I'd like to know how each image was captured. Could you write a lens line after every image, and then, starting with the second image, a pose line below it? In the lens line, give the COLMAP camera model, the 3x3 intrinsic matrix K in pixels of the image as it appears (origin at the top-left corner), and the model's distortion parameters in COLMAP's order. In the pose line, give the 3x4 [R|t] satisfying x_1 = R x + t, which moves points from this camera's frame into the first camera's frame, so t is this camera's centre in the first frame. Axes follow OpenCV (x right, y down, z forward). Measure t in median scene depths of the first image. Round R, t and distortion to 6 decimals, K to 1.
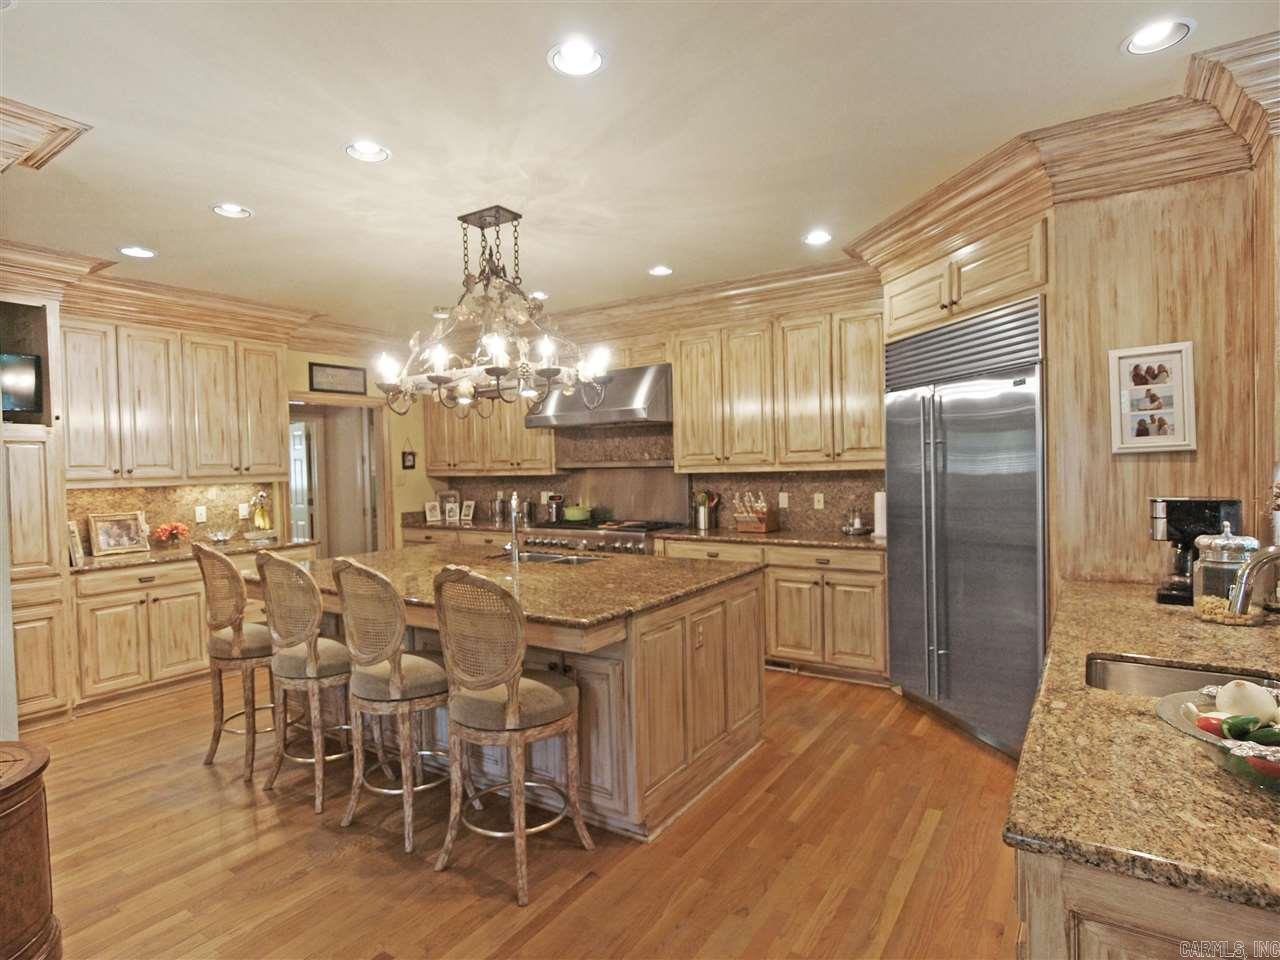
lens RADIAL K [[692.8, 0, 638.5], [0, 692.8, 479.4], [0, 0, 1]] dist [-0.004484, -0.002295]
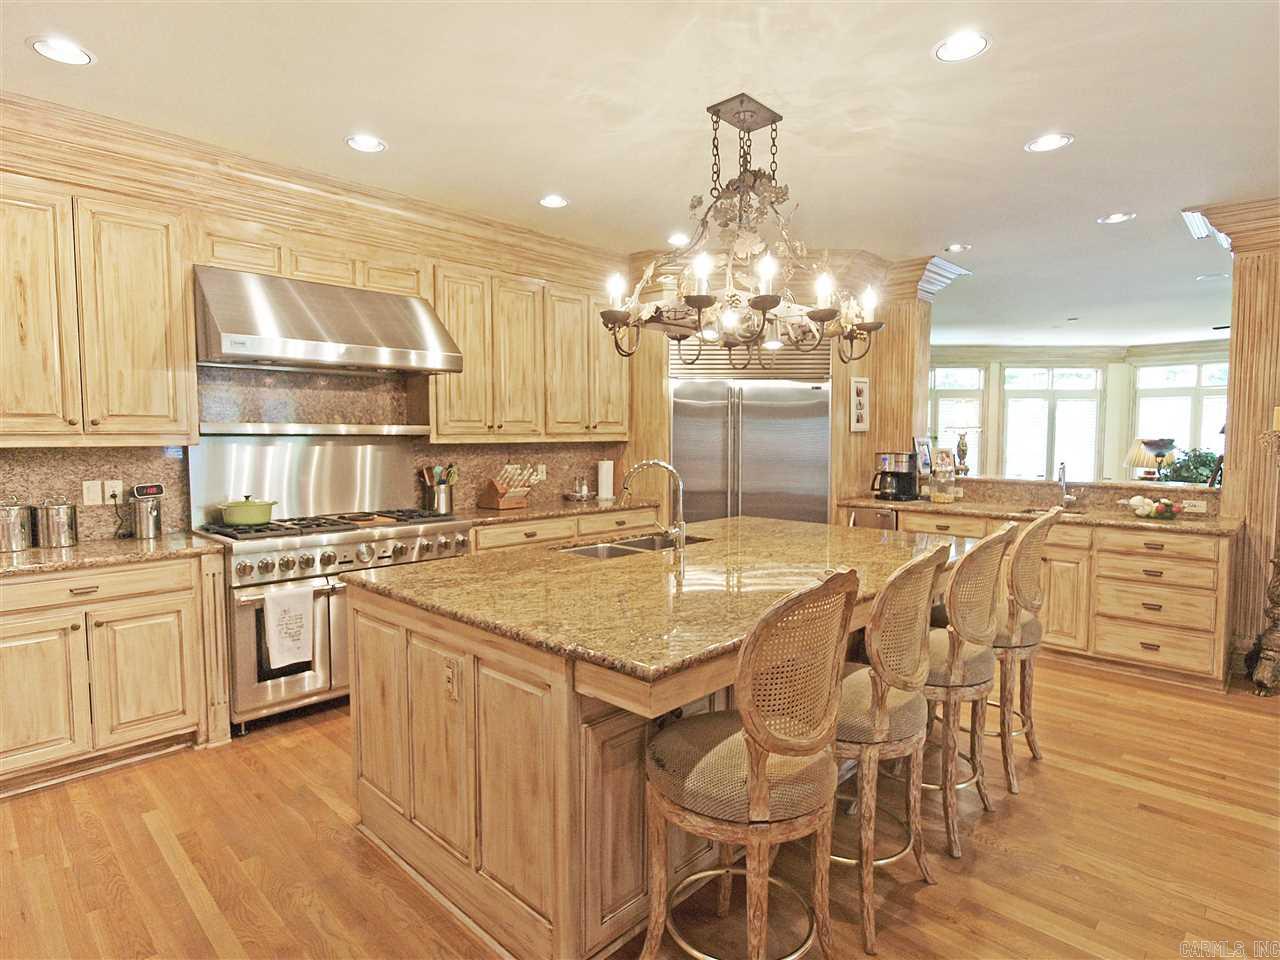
lens RADIAL K [[692.8, 0, 638.5], [0, 692.8, 479.4], [0, 0, 1]] dist [-0.004484, -0.002295]
pose [[0.184267, -0.036803, 0.982187, -0.763897], [0.018583, 0.999251, 0.033956, 0.010593], [-0.982701, 0.011995, 0.184813, 0.721348]]
